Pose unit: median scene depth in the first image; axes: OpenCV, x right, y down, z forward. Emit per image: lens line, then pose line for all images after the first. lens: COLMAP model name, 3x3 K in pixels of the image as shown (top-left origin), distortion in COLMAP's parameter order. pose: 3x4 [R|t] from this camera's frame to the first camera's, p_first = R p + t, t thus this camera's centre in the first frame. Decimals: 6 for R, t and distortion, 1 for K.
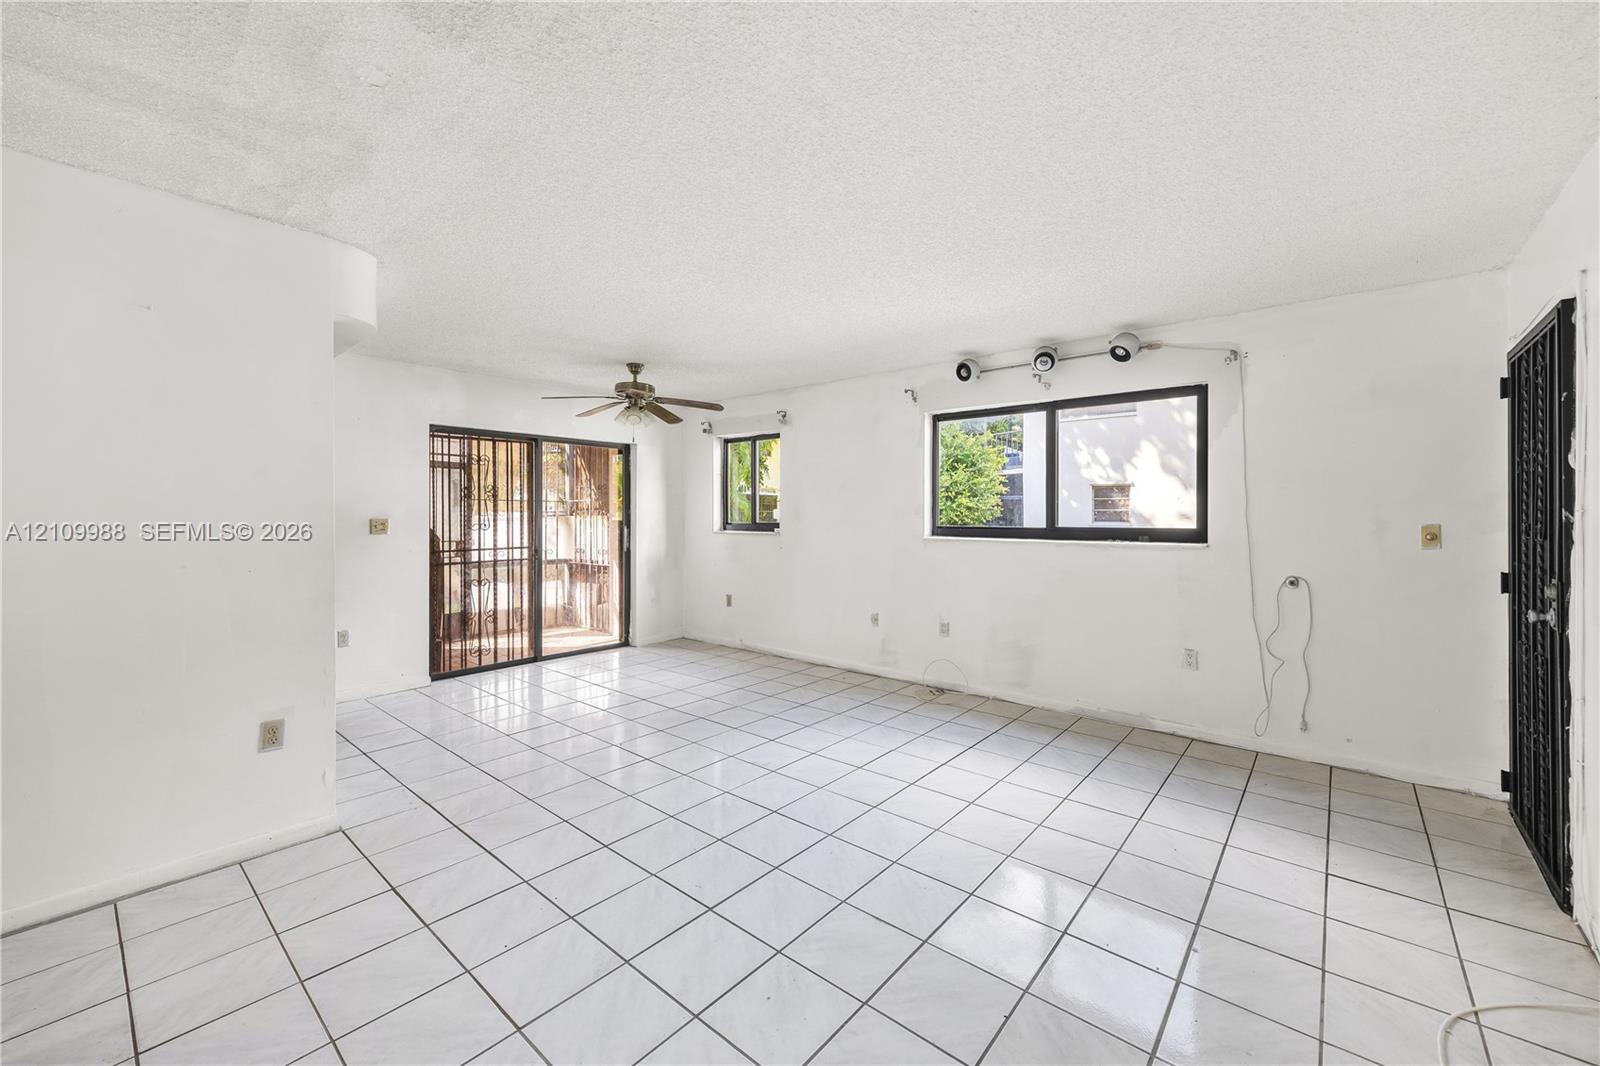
lens RADIAL K [[628.0, 0, 804.0], [0, 628.0, 520.0], [0, 0, 1]] dist [0.001389, -0.000174]
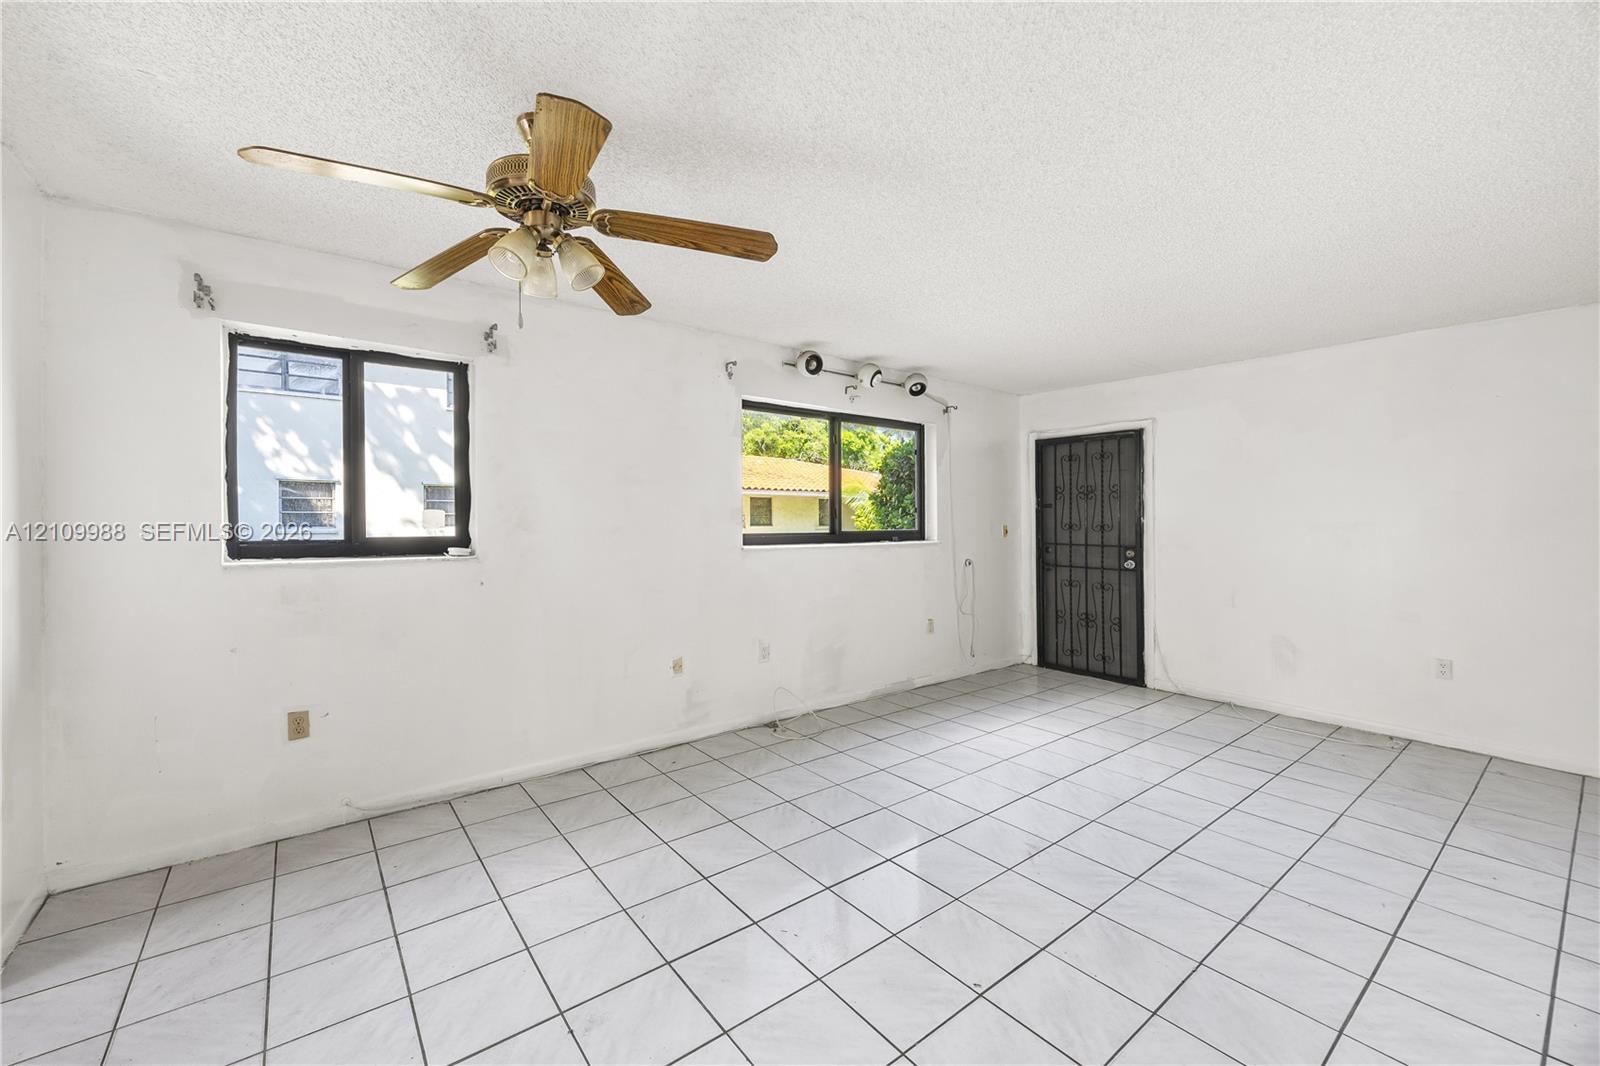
lens RADIAL K [[628.0, 0, 797.6], [0, 628.0, 523.2], [0, 0, 1]] dist [0.001389, -0.000174]
pose [[0.202459, -0.002721, 0.979287, -0.557435], [0.003391, 0.999992, 0.002077, -0.004323], [-0.979285, 0.002900, 0.202467, 0.724511]]
